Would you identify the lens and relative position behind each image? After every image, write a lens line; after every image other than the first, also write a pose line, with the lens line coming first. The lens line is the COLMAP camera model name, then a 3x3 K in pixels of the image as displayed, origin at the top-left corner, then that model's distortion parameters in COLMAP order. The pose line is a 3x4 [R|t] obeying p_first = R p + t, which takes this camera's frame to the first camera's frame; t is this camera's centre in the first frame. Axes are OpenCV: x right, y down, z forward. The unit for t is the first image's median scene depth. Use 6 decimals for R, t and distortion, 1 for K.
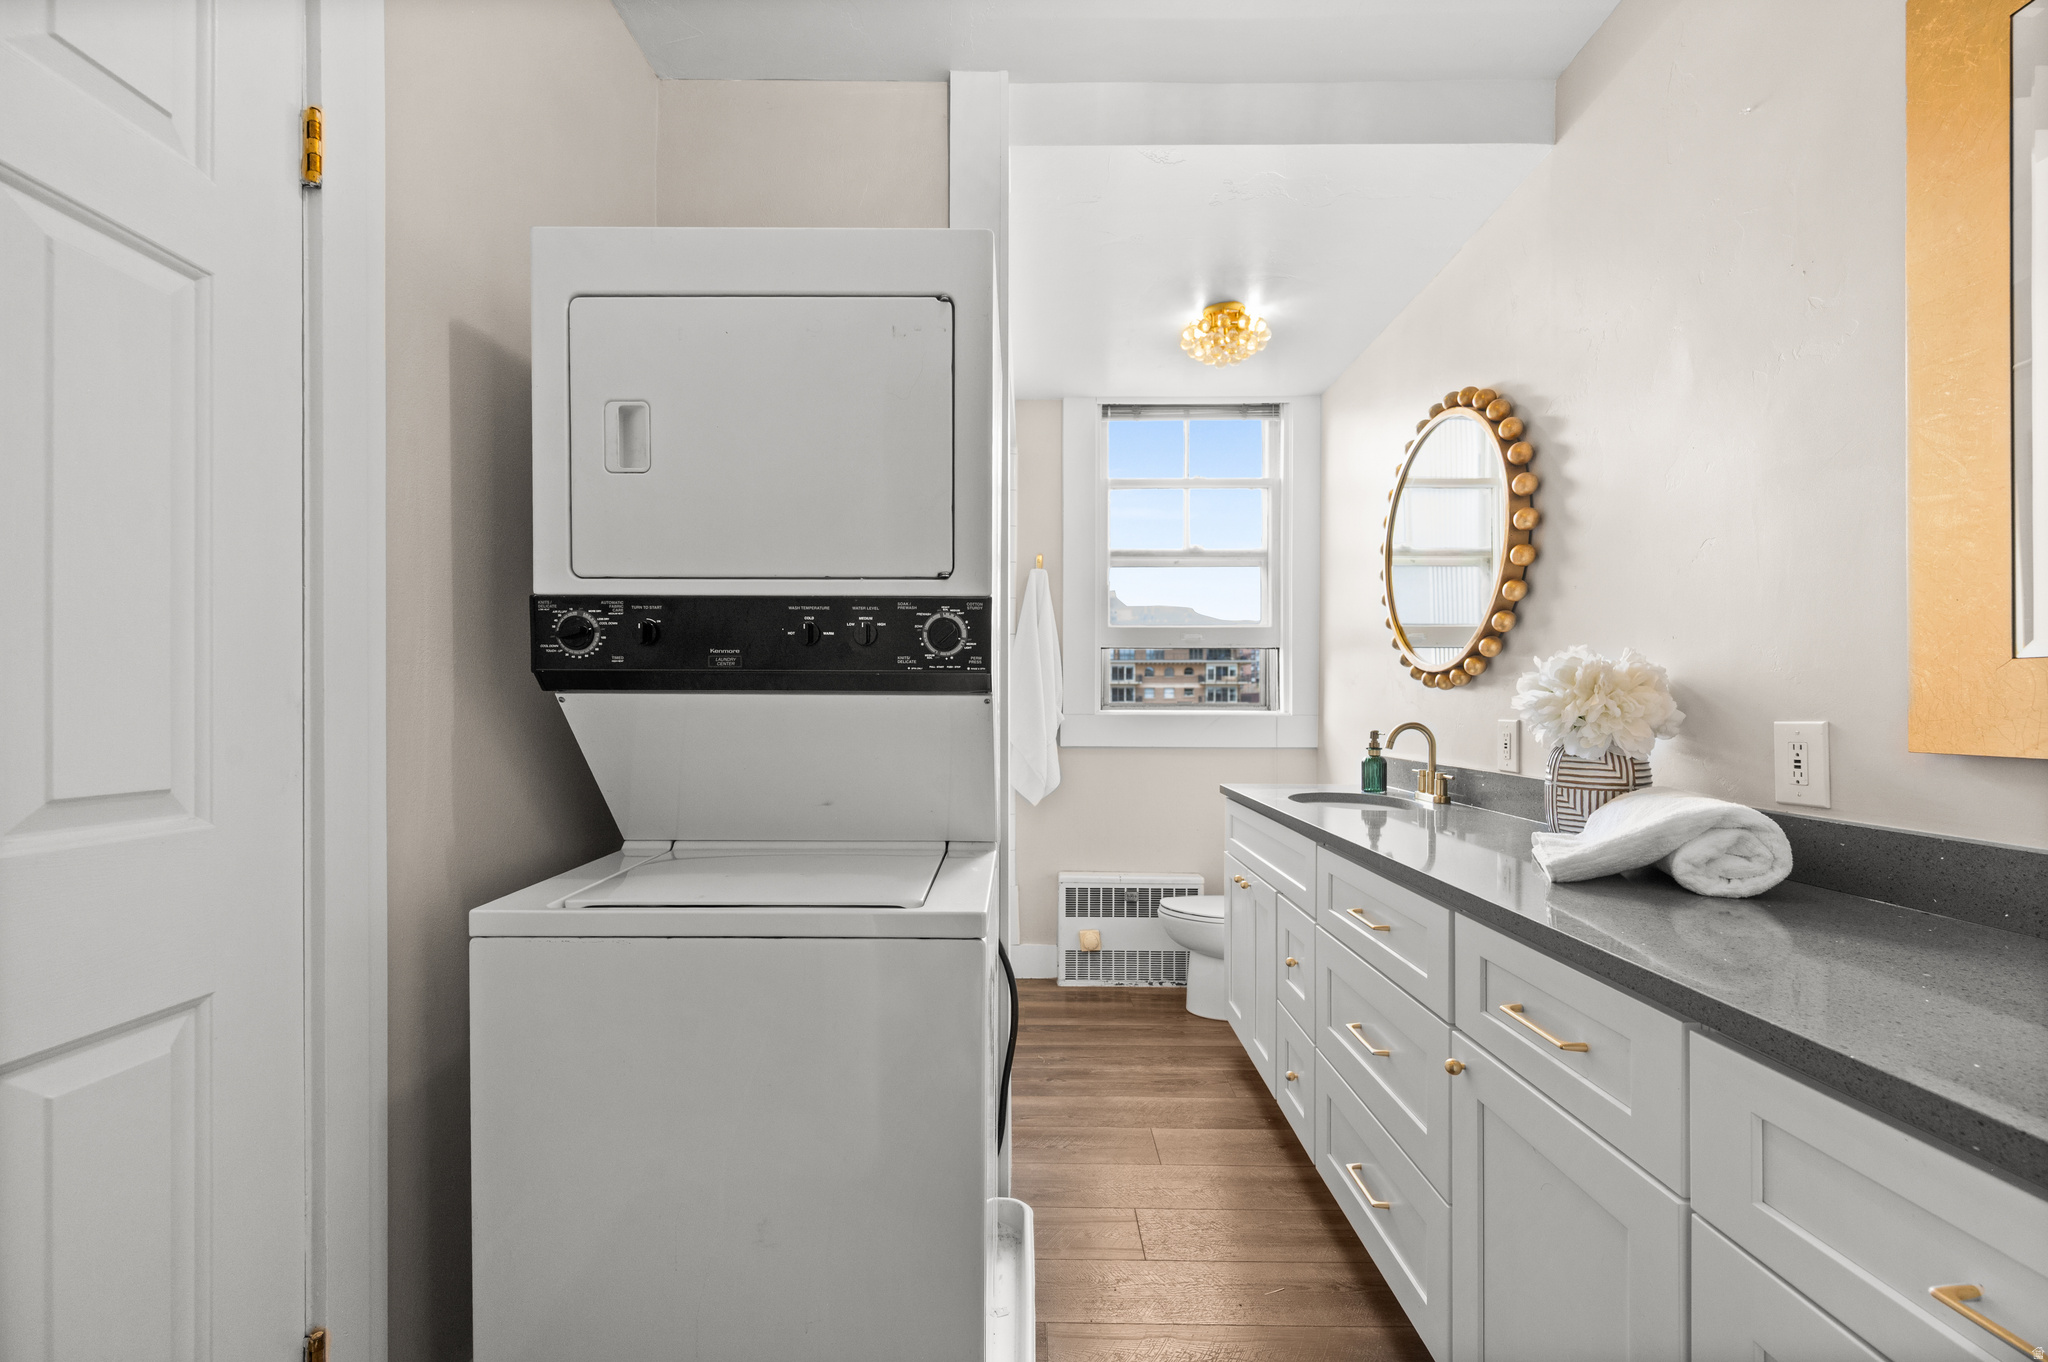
lens RADIAL K [[835.5, 0, 1032.4], [0, 835.5, 691.3], [0, 0, 1]] dist [-0.001347, -0.000278]
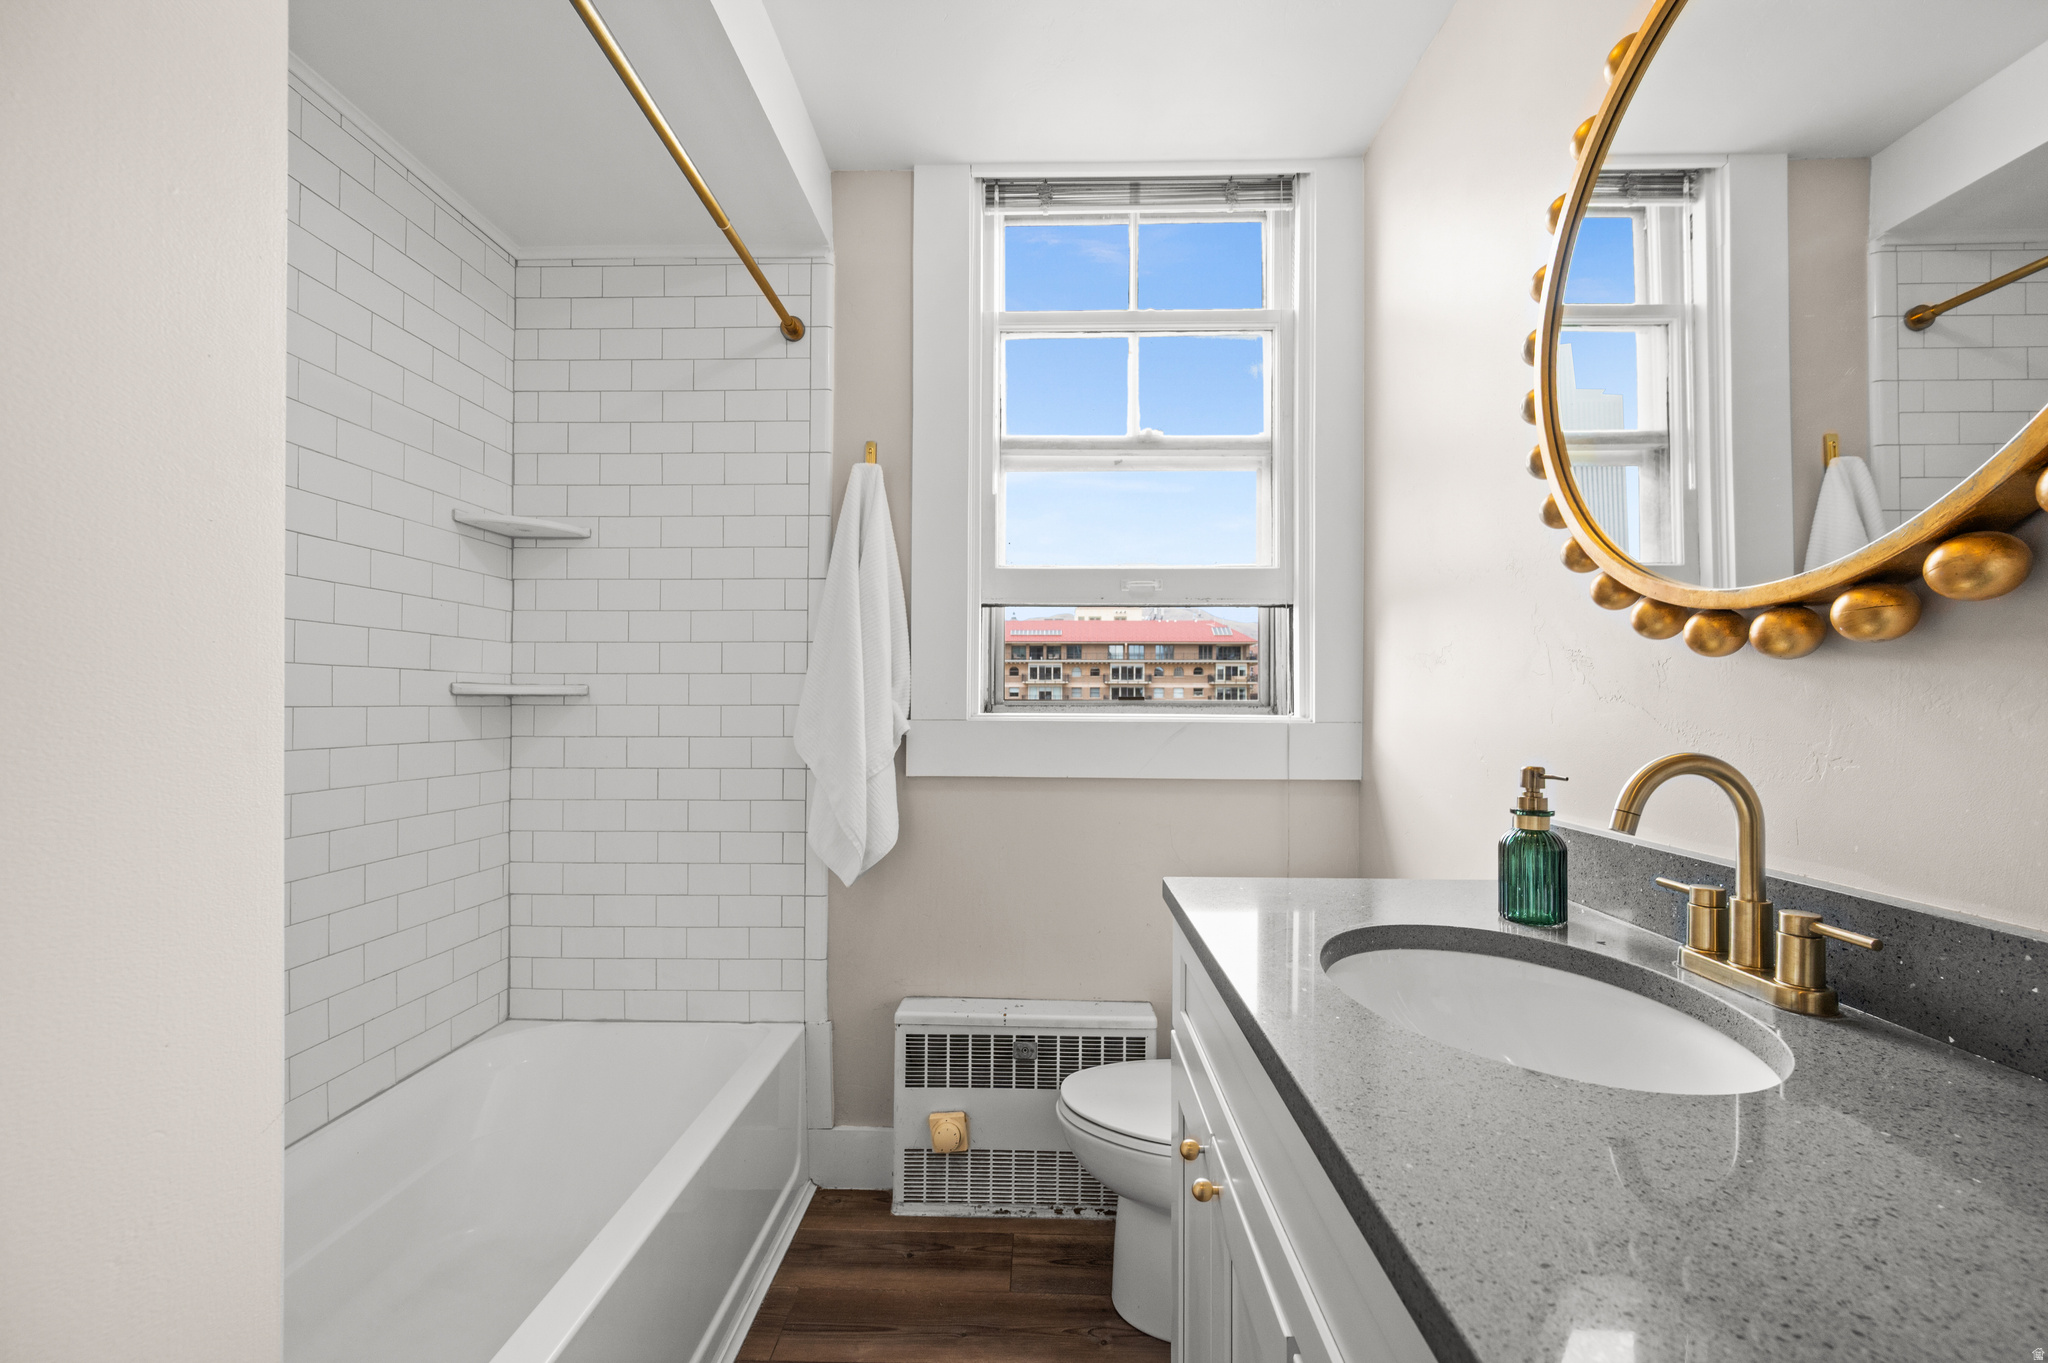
lens RADIAL K [[823.6, 0, 1038.6], [0, 823.6, 685.2], [0, 0, 1]] dist [0.000682, -0.000227]
pose [[0.999959, 0.001299, -0.008988, 0.132355], [-0.001362, 0.999974, -0.007061, 0.007950], [0.008978, 0.007073, 0.999935, 0.454685]]
